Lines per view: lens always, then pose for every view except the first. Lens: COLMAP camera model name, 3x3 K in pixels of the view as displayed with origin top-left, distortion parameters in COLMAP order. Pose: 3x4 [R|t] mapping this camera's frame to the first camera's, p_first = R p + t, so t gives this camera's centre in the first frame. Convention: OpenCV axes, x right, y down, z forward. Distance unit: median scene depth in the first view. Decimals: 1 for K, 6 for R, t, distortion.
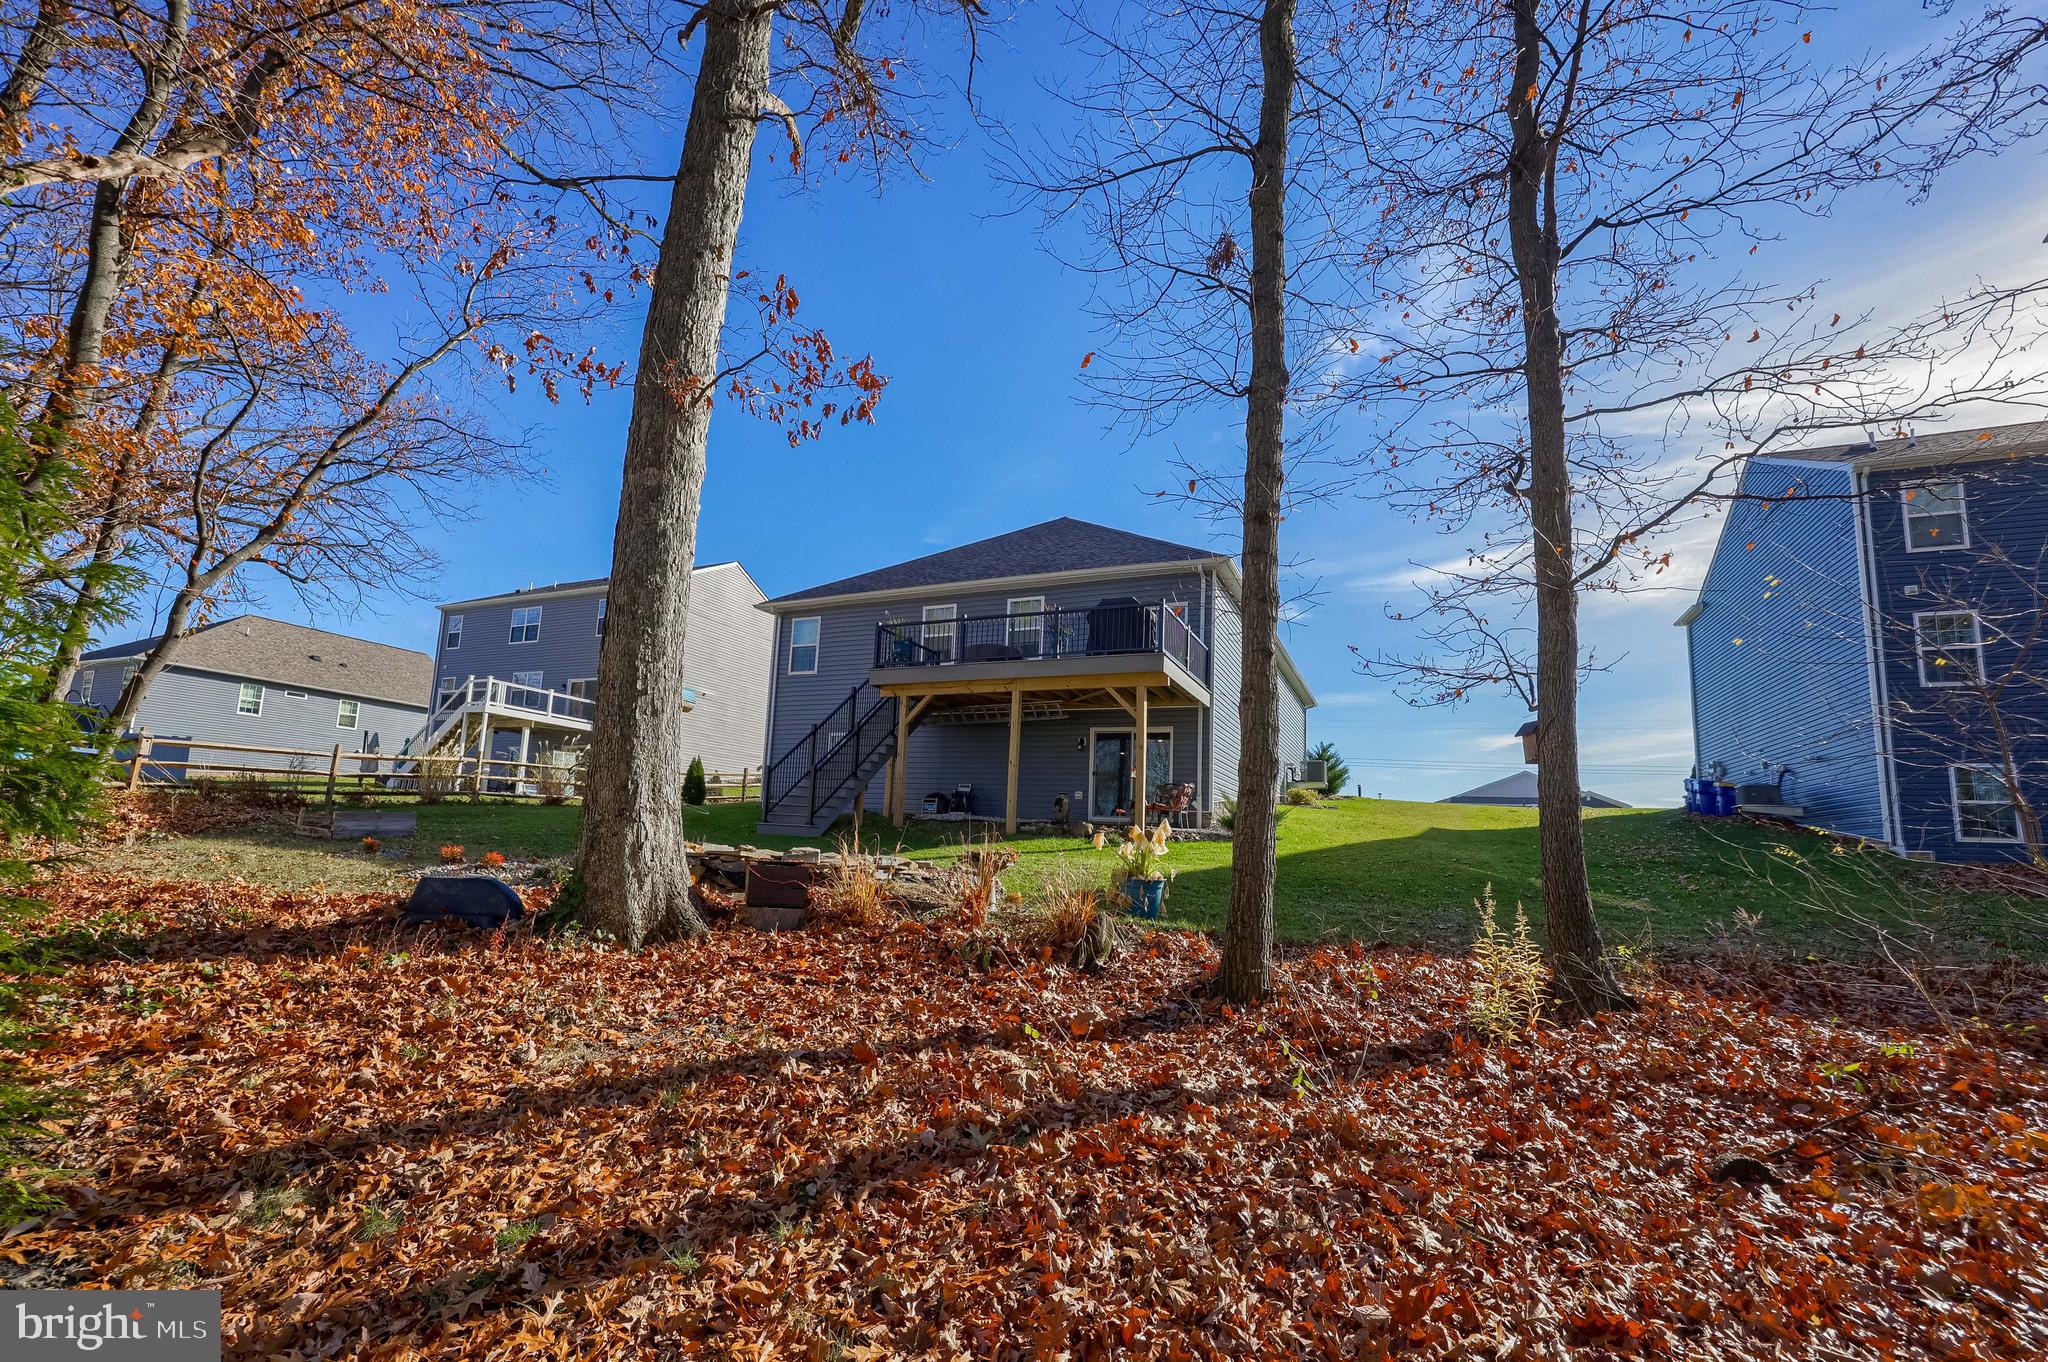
lens RADIAL K [[840.7, 0, 1029.6], [0, 840.7, 691.9], [0, 0, 1]] dist [-0.000058, 0.000089]
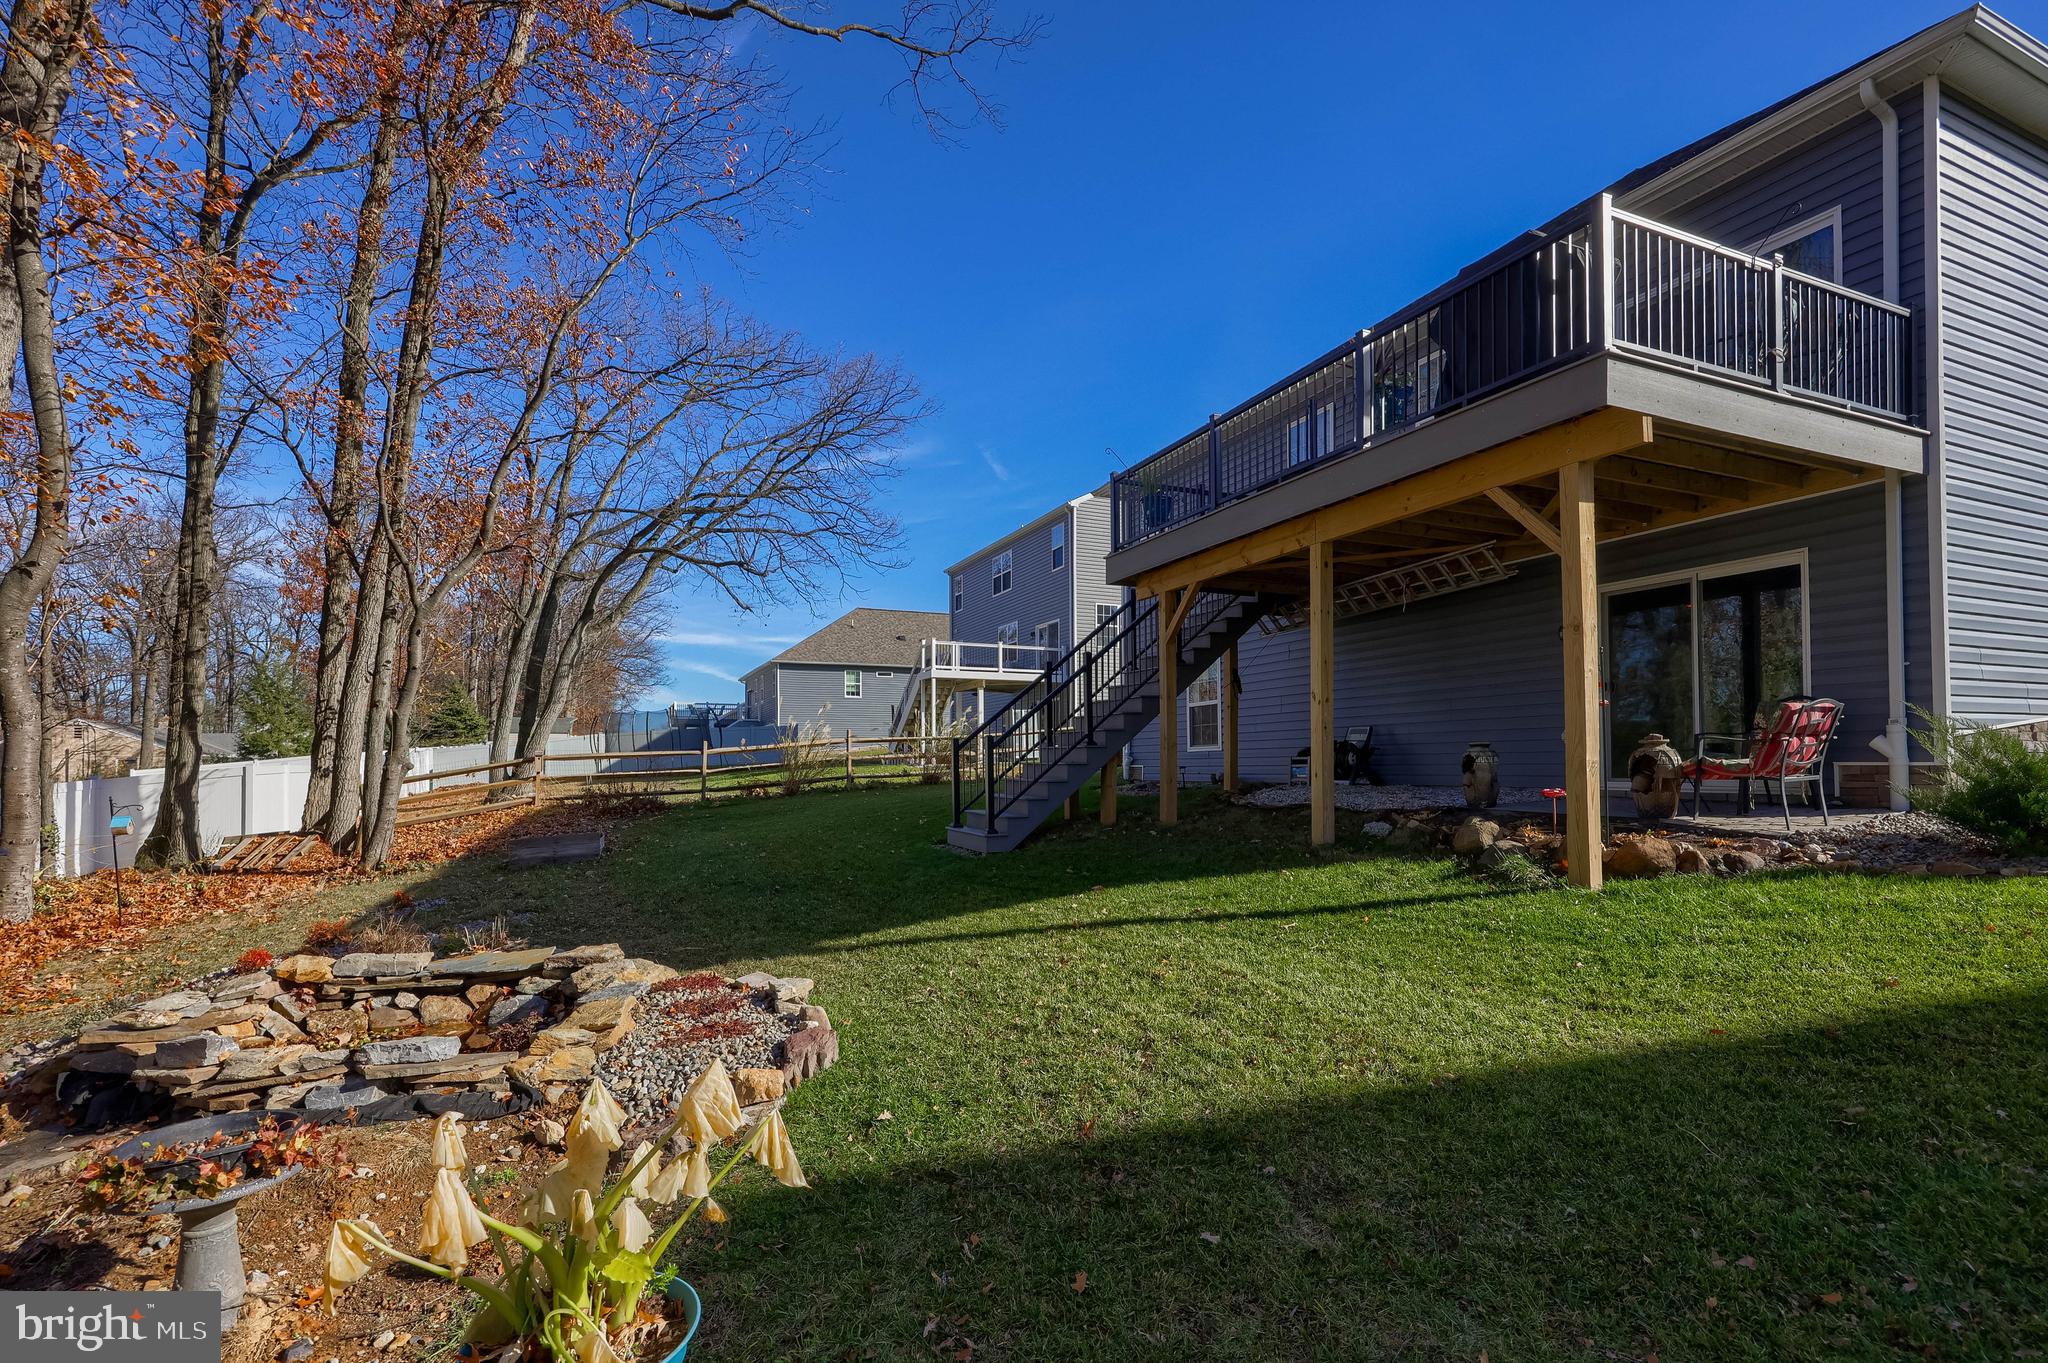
lens RADIAL K [[951.5, 0, 1018.7], [0, 951.5, 740.9], [0, 0, 1]] dist [0.000773, 0.000123]
pose [[0.762444, -0.072706, -0.642957, 0.166902], [0.167263, 0.982040, 0.087297, 0.028546], [0.625062, -0.174102, 0.760911, 0.411073]]
